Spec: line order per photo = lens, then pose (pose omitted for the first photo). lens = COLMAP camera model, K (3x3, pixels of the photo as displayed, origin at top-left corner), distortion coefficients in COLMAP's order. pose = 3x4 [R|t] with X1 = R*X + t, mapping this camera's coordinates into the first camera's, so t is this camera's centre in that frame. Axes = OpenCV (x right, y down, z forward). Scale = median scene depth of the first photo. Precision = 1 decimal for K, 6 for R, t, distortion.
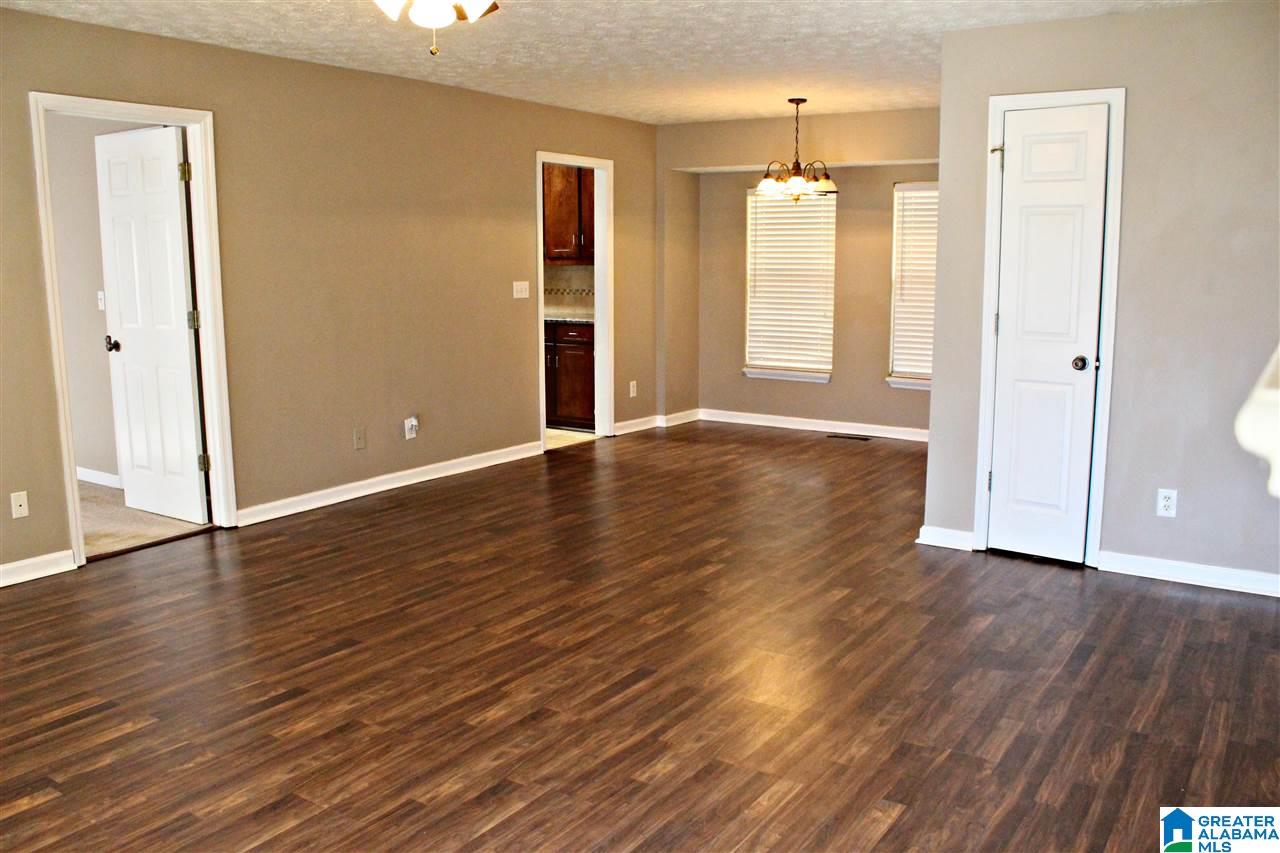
lens RADIAL K [[1053.9, 0, 650.9], [0, 1053.9, 425.8], [0, 0, 1]] dist [-0.141845, 0.089239]
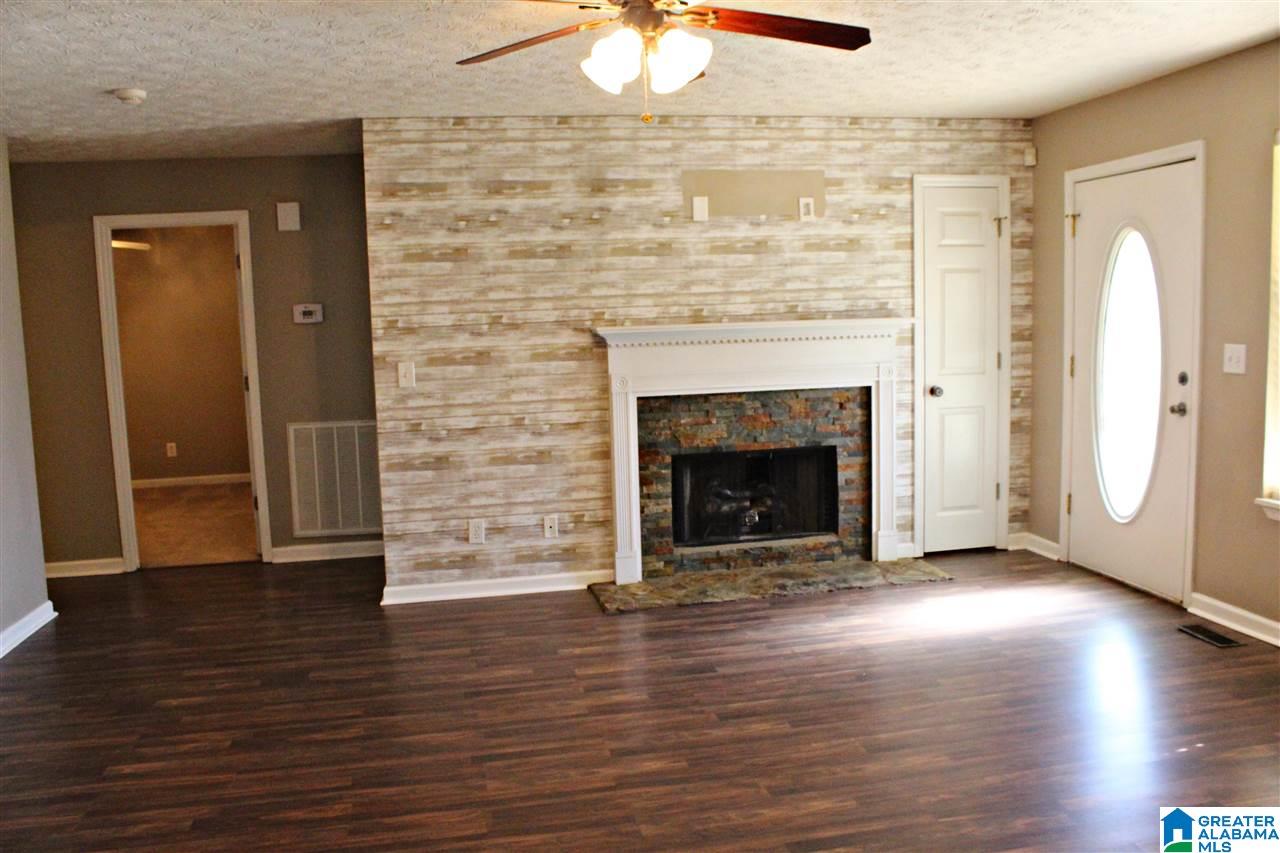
lens RADIAL K [[1053.9, 0, 642.9], [0, 1053.9, 428.6], [0, 0, 1]] dist [-0.141845, 0.089239]
pose [[-0.703059, -0.056867, 0.708854, -0.826588], [0.149453, 0.962720, 0.225465, -0.268508], [-0.695249, 0.264455, -0.668350, 1.562802]]
